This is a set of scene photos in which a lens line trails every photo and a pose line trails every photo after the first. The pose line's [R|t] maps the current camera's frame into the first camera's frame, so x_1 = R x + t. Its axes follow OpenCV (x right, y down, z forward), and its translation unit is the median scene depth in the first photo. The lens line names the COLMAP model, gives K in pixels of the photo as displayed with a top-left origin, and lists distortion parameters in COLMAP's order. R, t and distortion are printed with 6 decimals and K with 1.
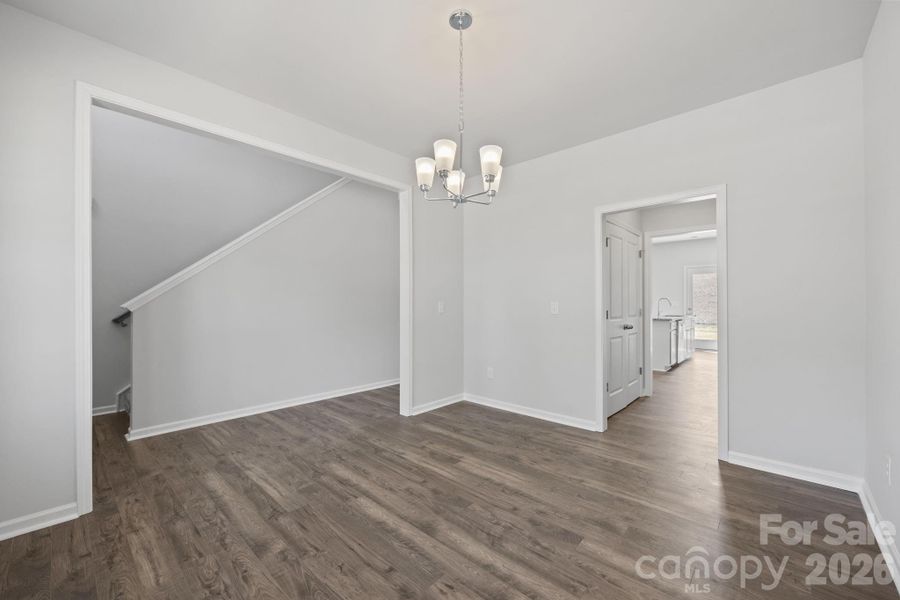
lens RADIAL K [[366.6, 0, 447.4], [0, 366.6, 301.3], [0, 0, 1]] dist [-0.011407, -0.000305]
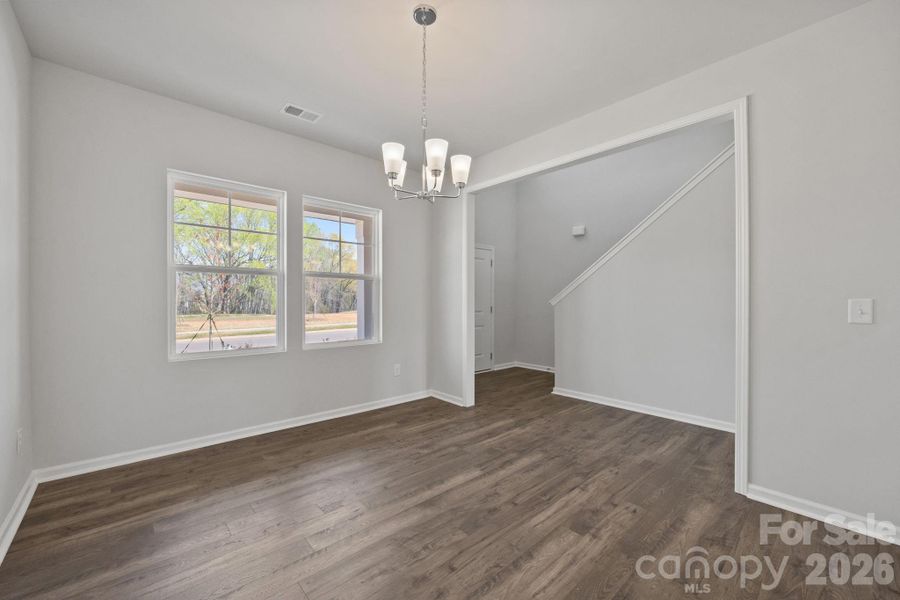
lens RADIAL K [[366.6, 0, 448.2], [0, 366.6, 300.1], [0, 0, 1]] dist [-0.011407, -0.000305]
pose [[-0.113012, -0.000314, -0.993594, 0.763535], [-0.000186, 1.000000, -0.000295, 0.005914], [0.993594, 0.000152, -0.113012, 0.873307]]
